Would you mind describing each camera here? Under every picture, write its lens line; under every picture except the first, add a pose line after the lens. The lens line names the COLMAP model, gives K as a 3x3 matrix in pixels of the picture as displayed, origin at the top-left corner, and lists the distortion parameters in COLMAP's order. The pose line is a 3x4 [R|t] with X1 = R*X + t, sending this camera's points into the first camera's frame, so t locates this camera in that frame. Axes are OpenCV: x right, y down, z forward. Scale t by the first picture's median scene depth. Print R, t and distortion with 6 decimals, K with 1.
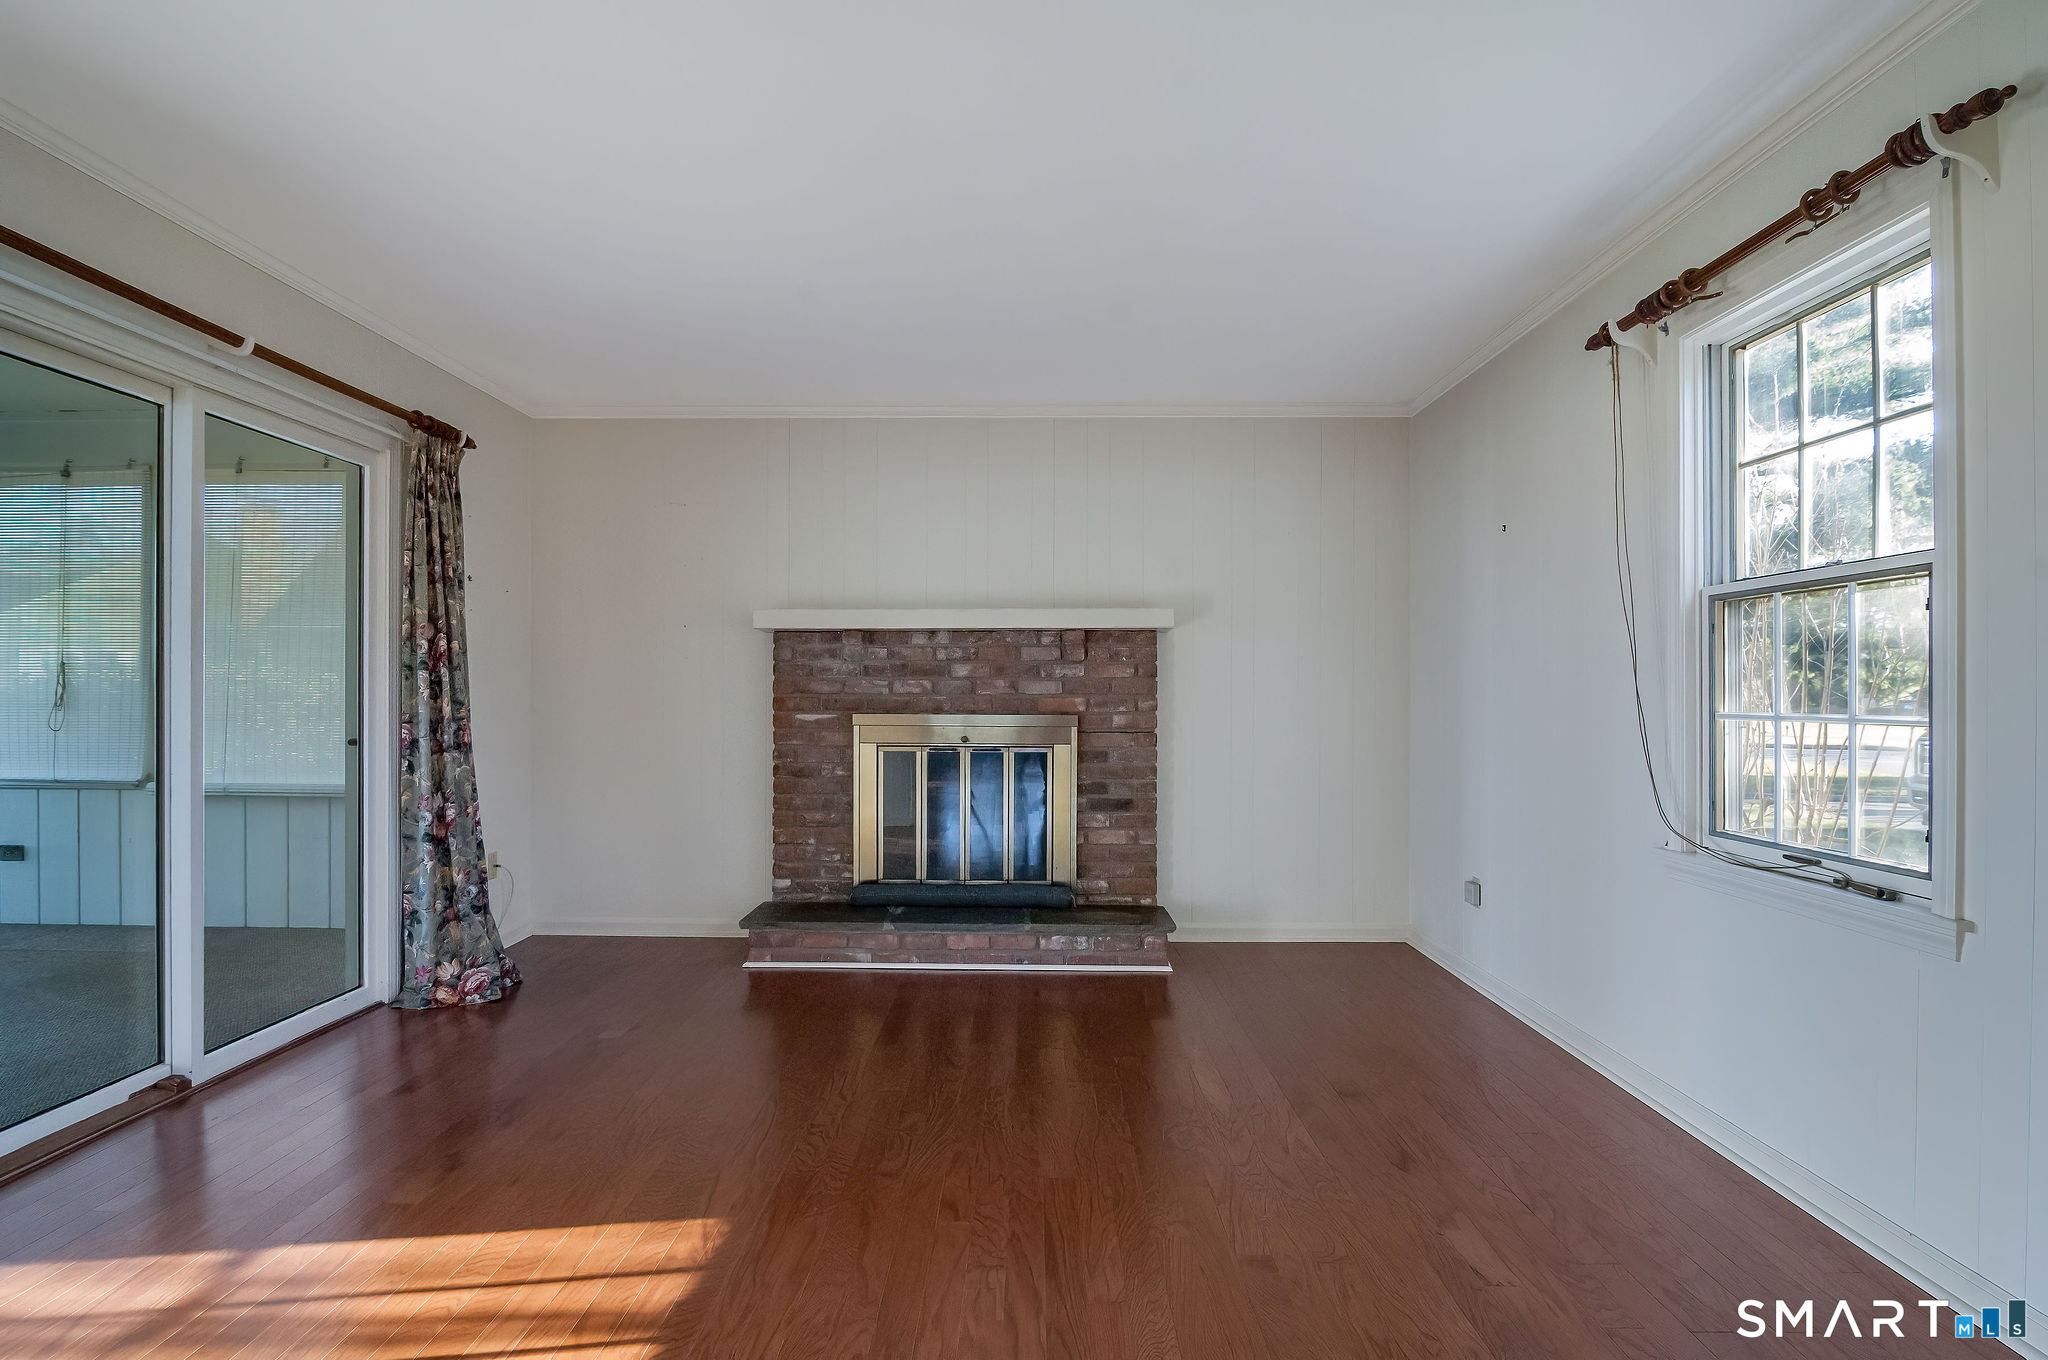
lens RADIAL K [[1137.2, 0, 1022.1], [0, 1137.2, 684.3], [0, 0, 1]] dist [-0.004538, 0.000361]
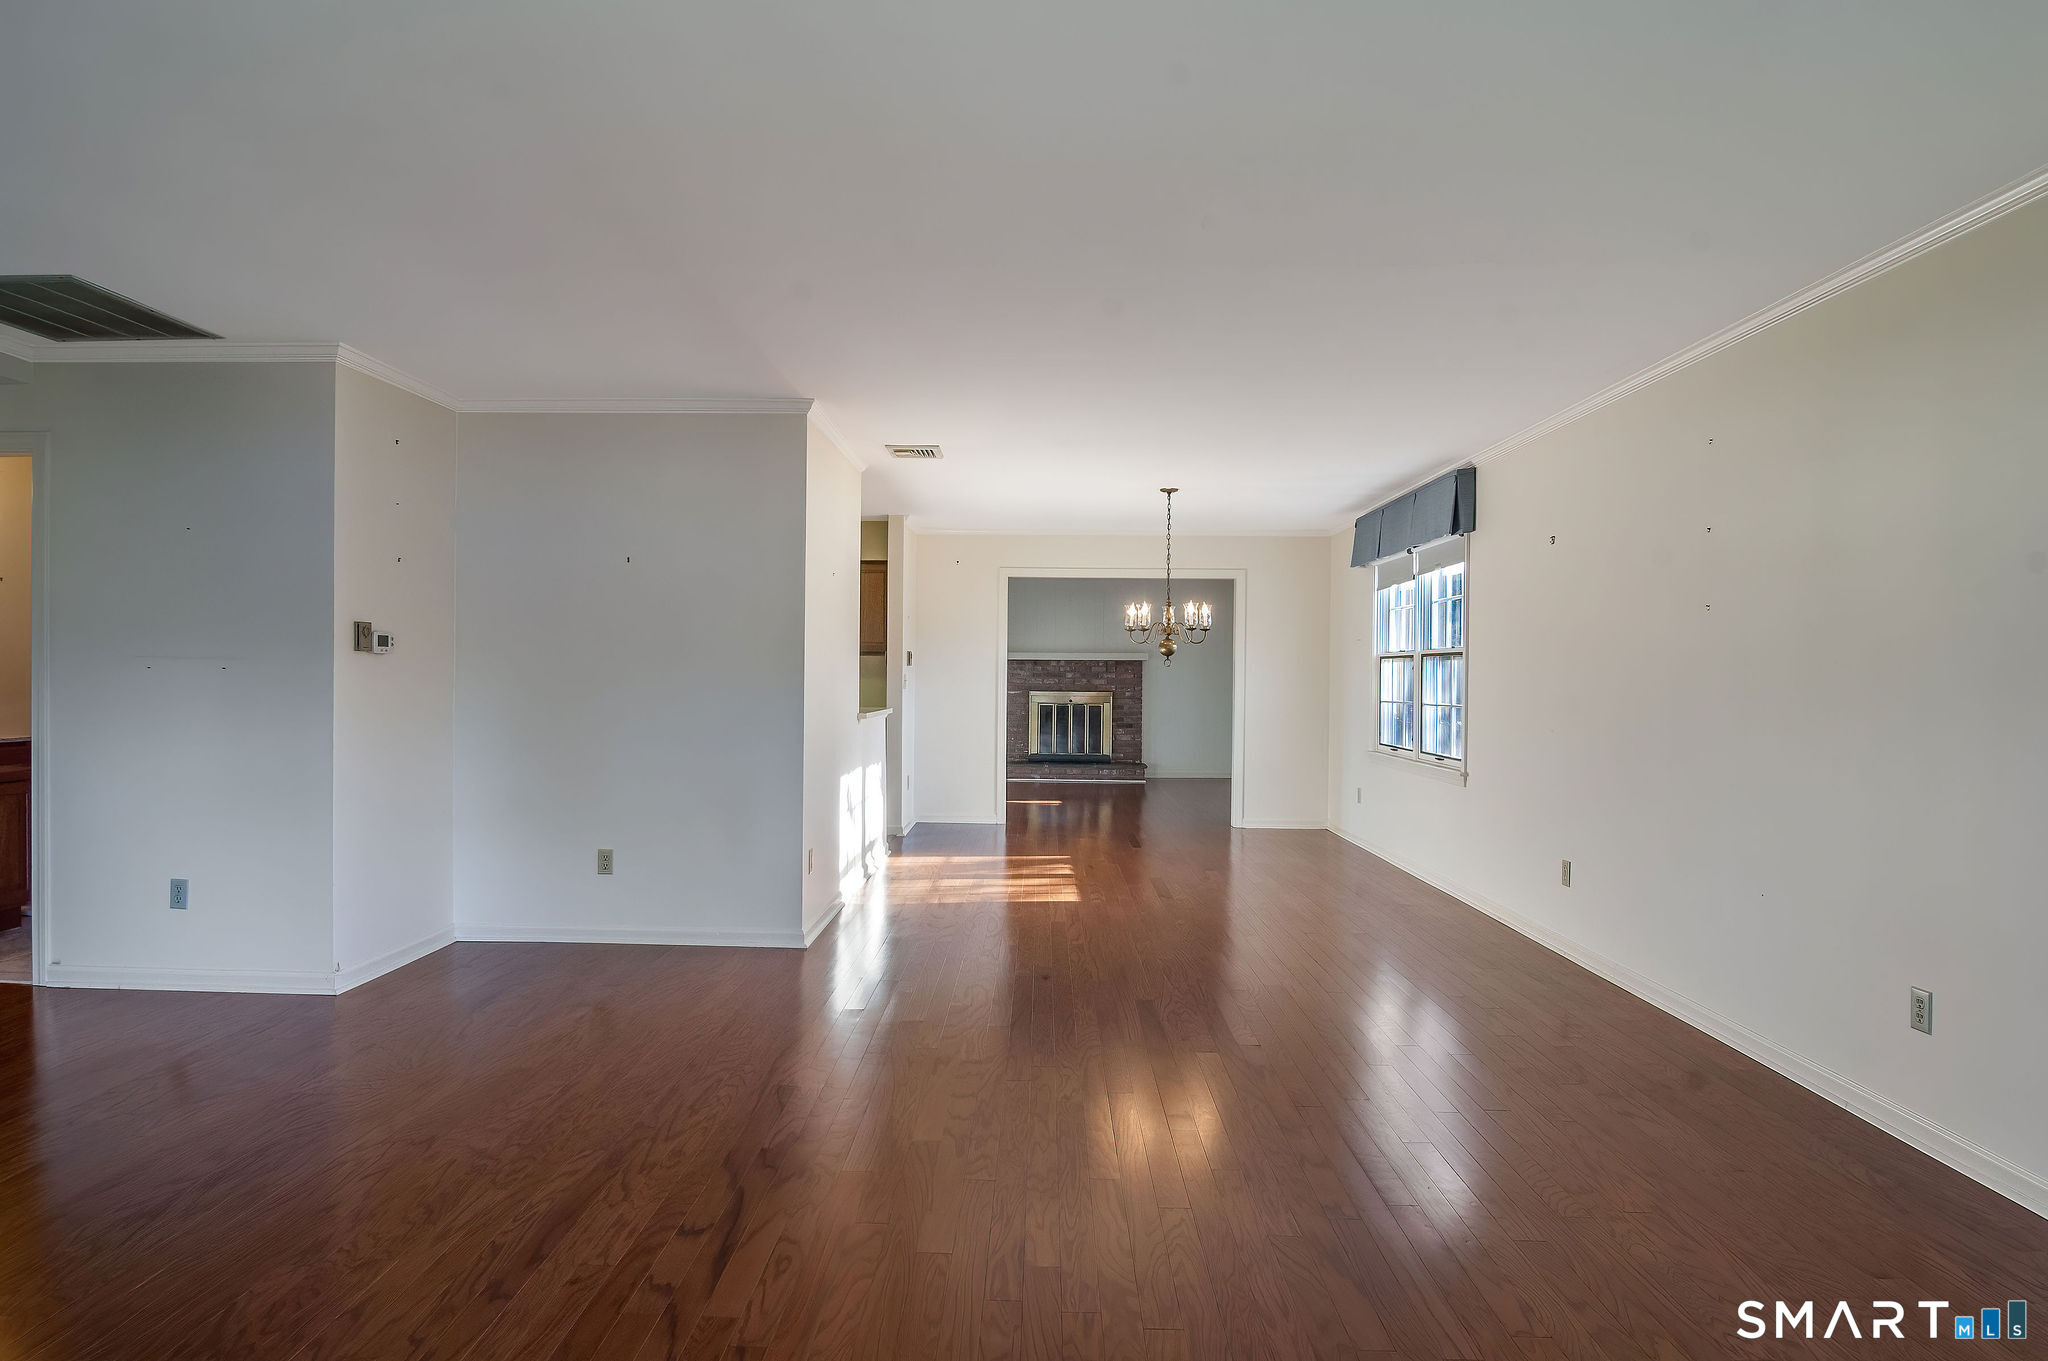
lens RADIAL K [[1137.2, 0, 1026.6], [0, 1137.2, 679.1], [0, 0, 1]] dist [-0.004538, 0.000361]
pose [[0.999897, 0.003608, -0.013858, -0.117847], [-0.003305, 0.999756, 0.021828, -0.061884], [0.013933, -0.021780, 0.999666, -1.697830]]
